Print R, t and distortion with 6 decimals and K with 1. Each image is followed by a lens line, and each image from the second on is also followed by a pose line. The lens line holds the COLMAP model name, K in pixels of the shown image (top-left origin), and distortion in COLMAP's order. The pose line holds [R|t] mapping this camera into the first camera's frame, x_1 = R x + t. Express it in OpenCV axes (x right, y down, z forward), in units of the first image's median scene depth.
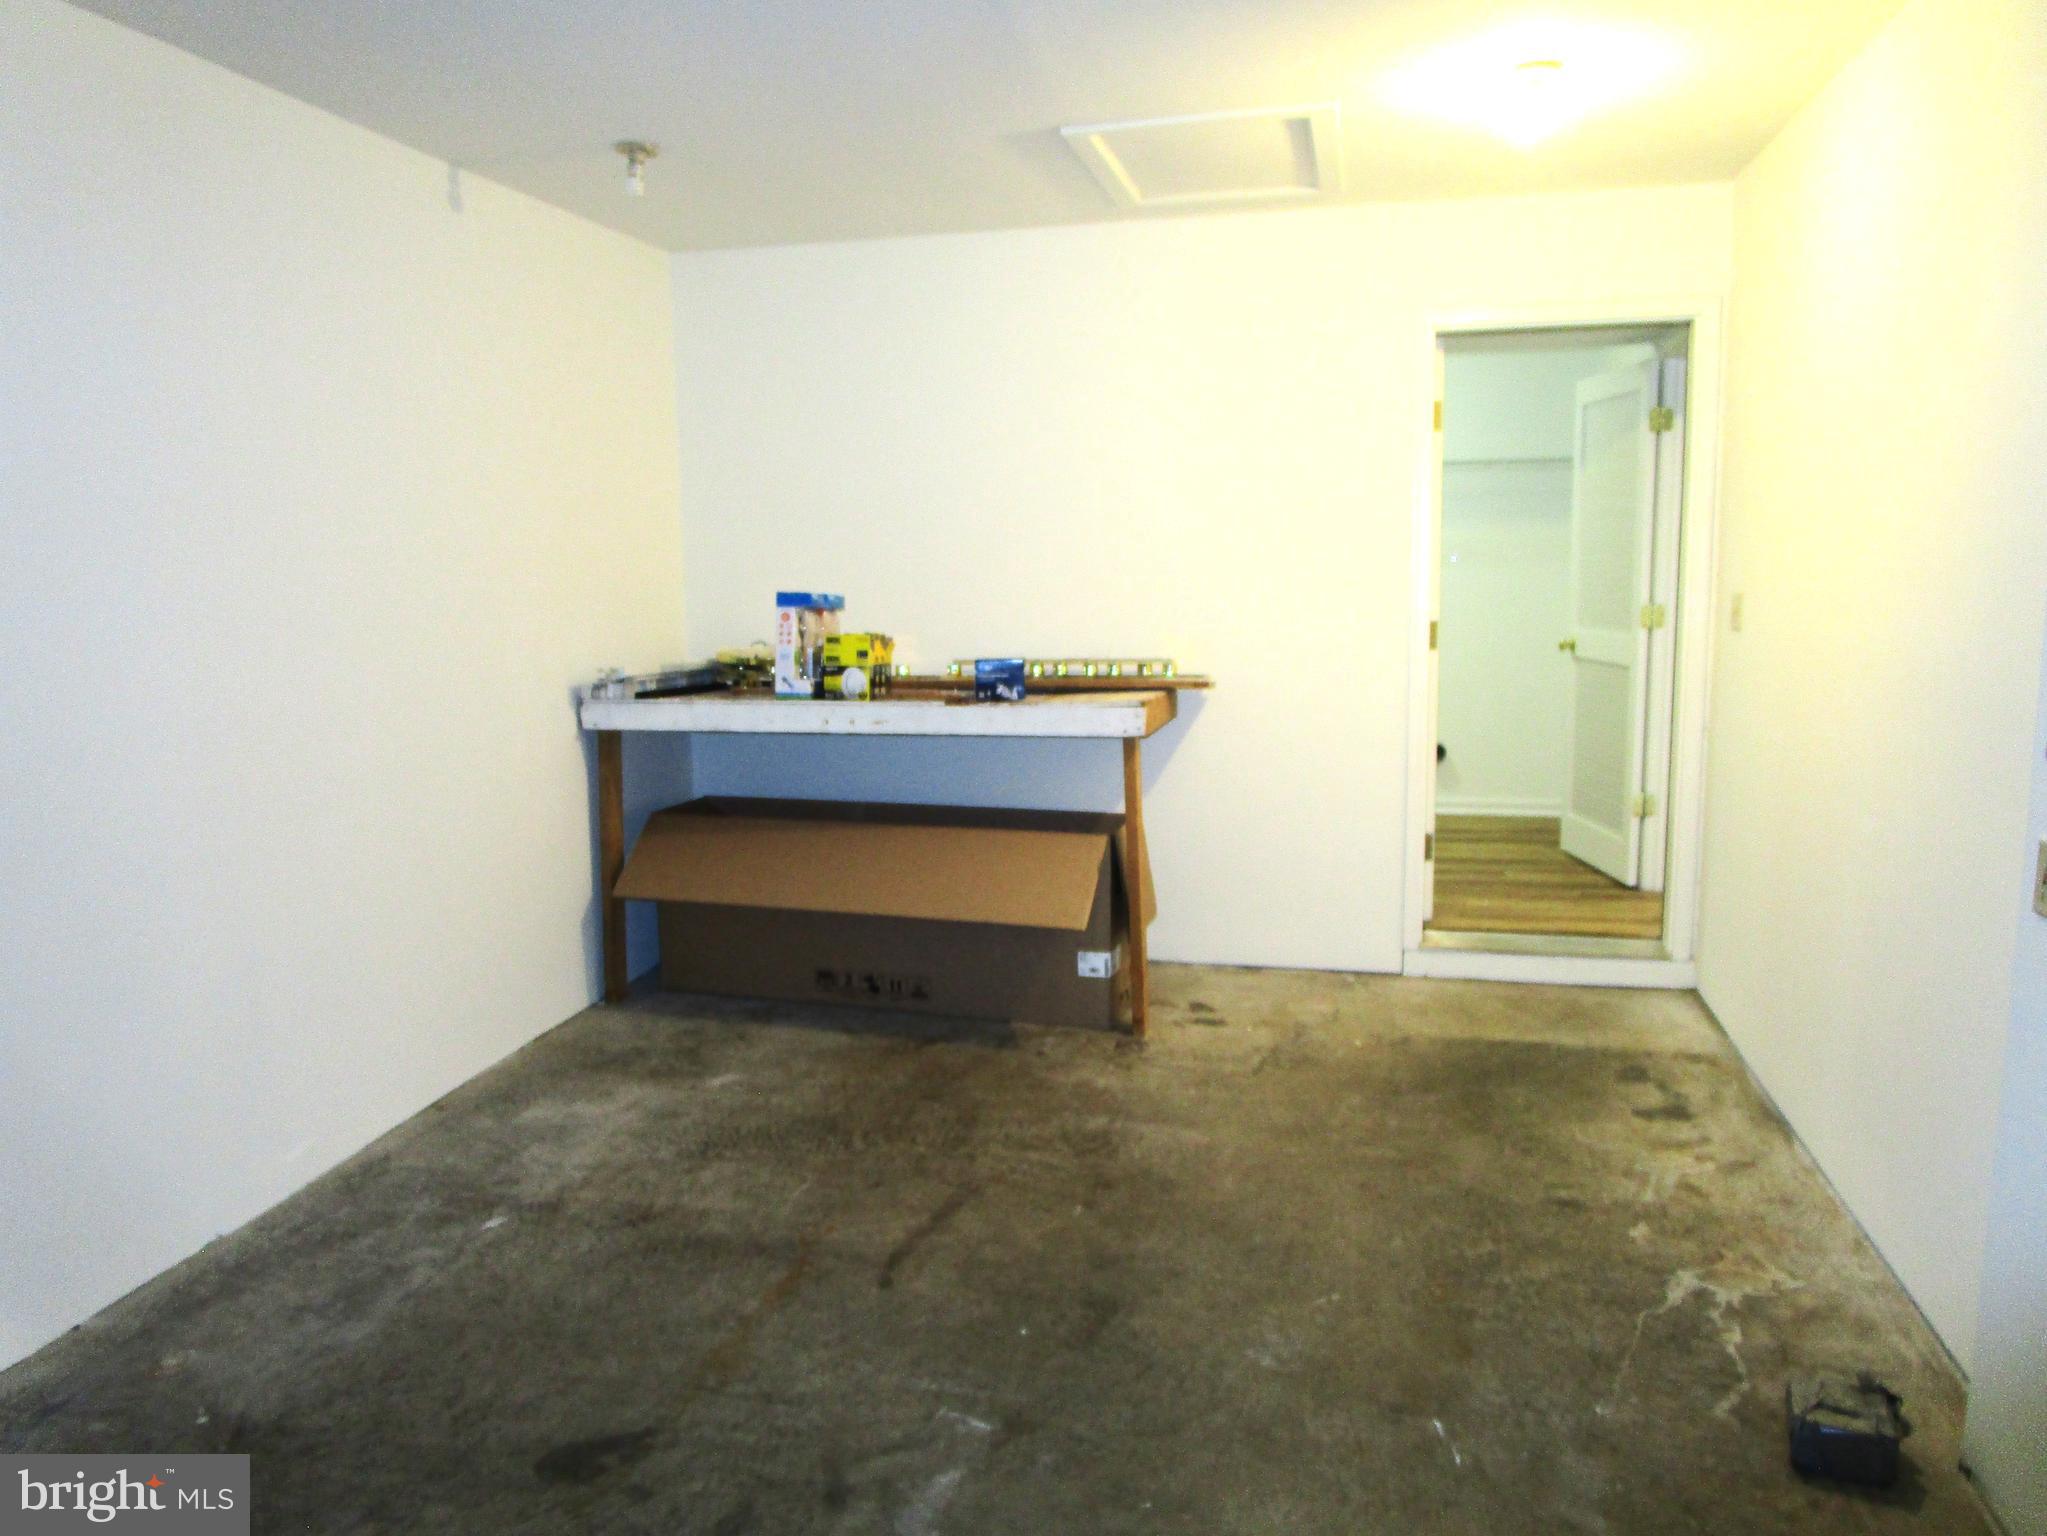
lens RADIAL K [[1478.5, 0, 1035.2], [0, 1478.5, 767.9], [0, 0, 1]] dist [-0.012673, -0.006221]
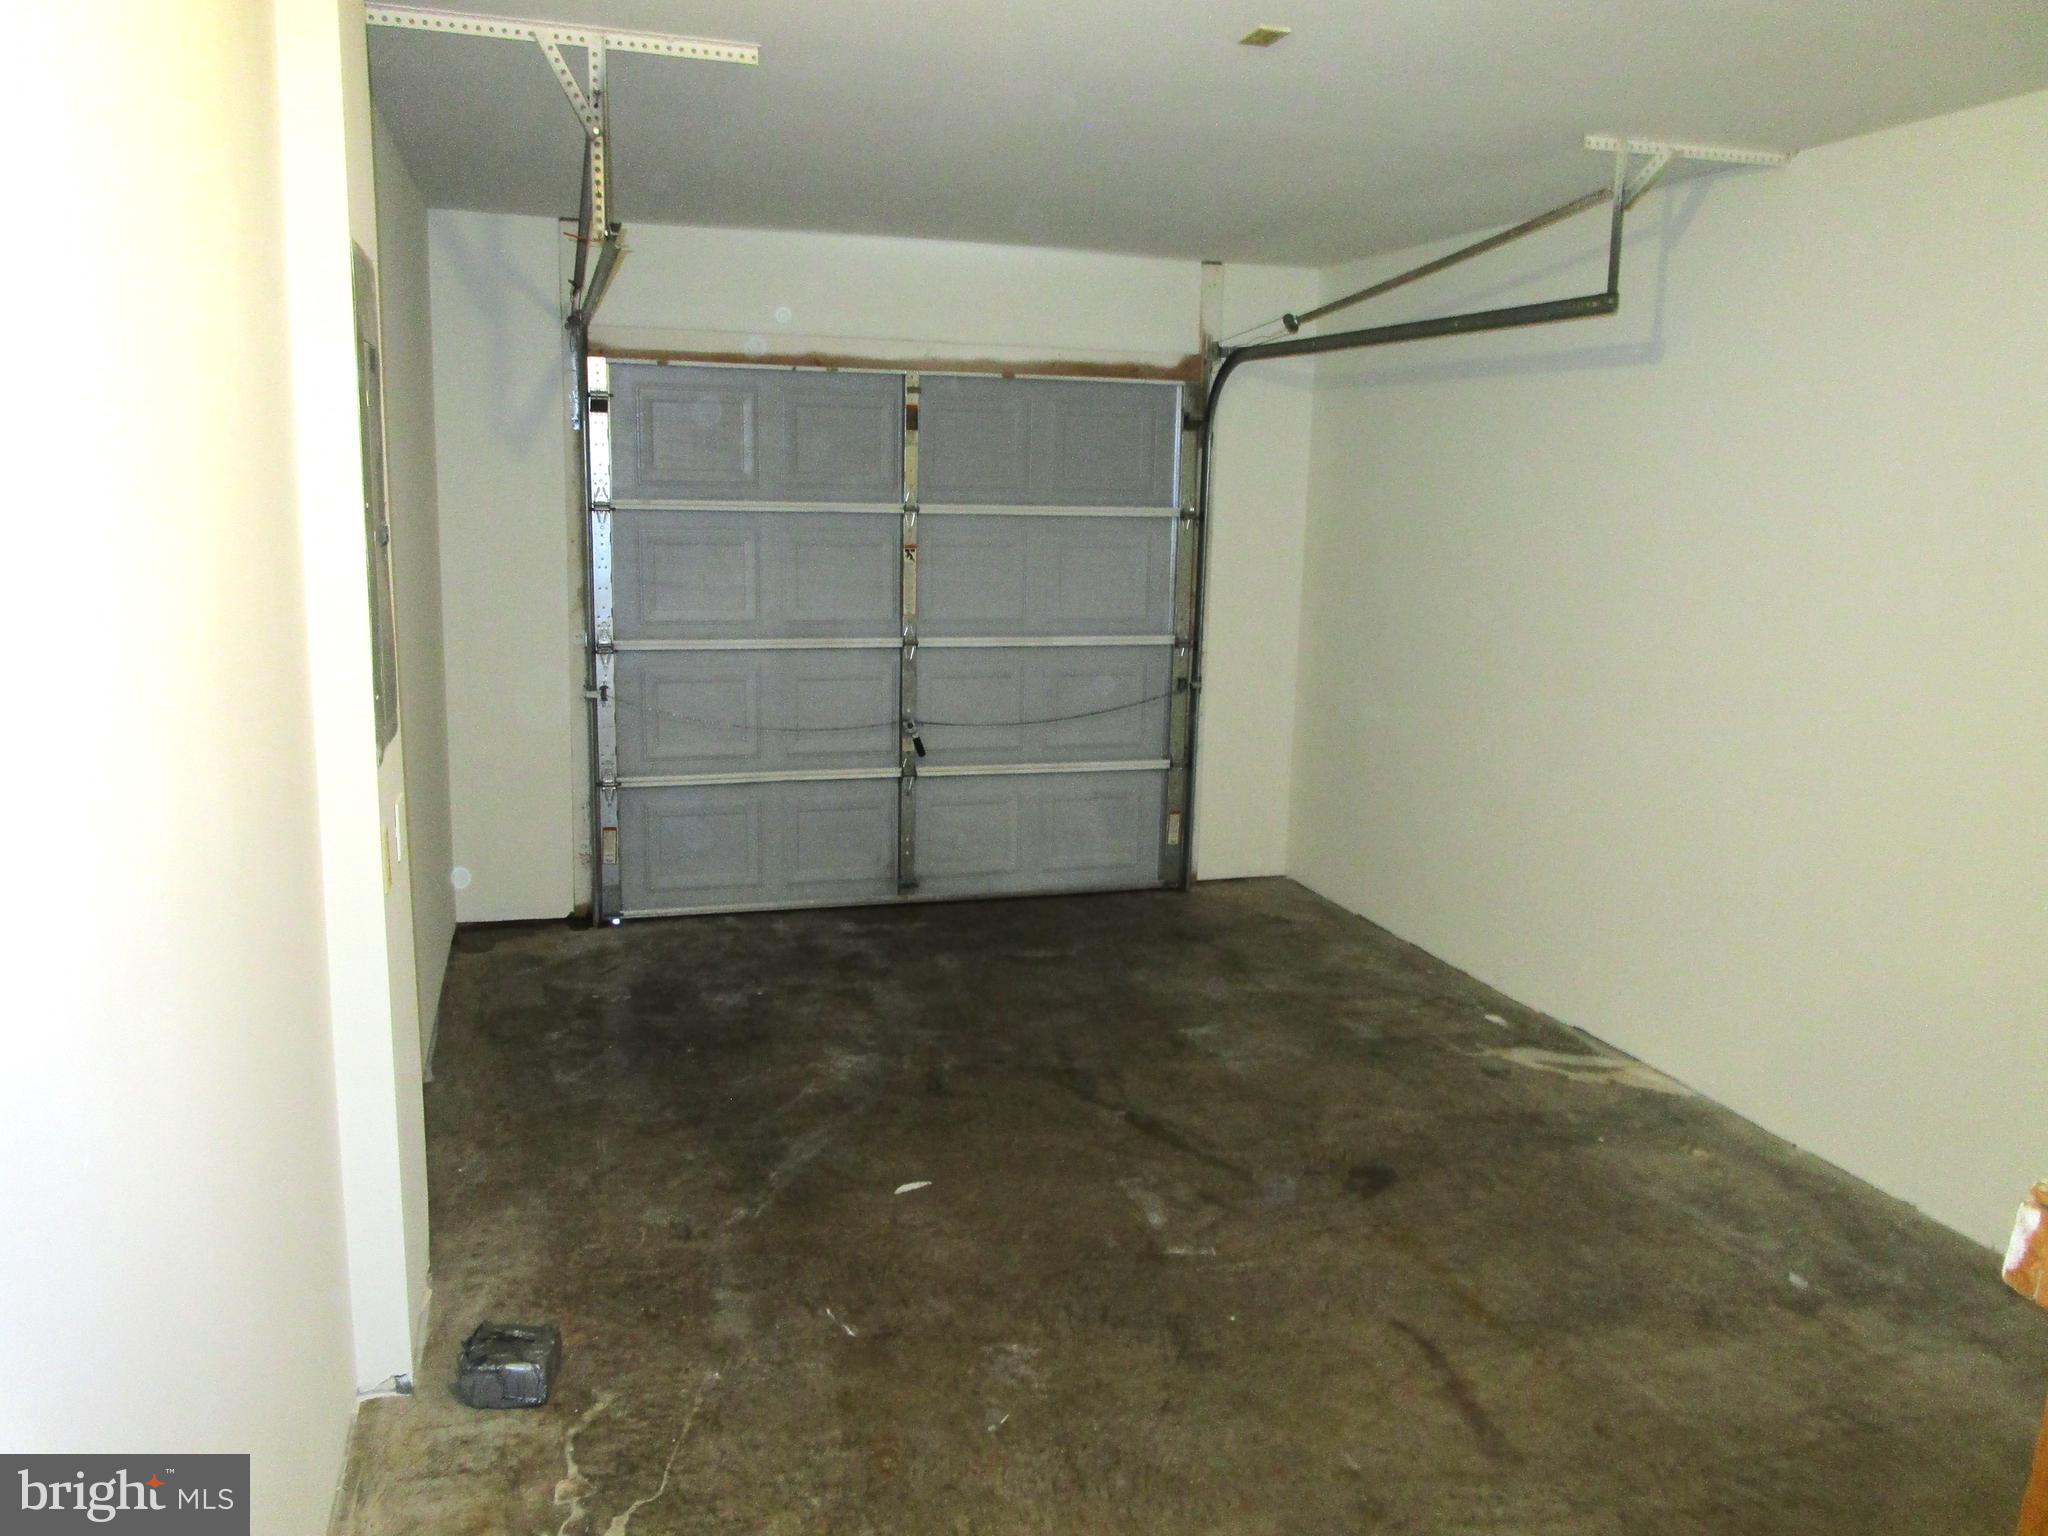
lens RADIAL K [[1479.2, 0, 1035.7], [0, 1479.2, 767.9], [0, 0, 1]] dist [-0.012673, -0.006221]
pose [[-0.861784, 0.081237, -0.500728, 0.626907], [-0.092571, 0.945334, 0.312689, -0.321308], [0.498758, 0.315823, -0.807154, 1.688459]]
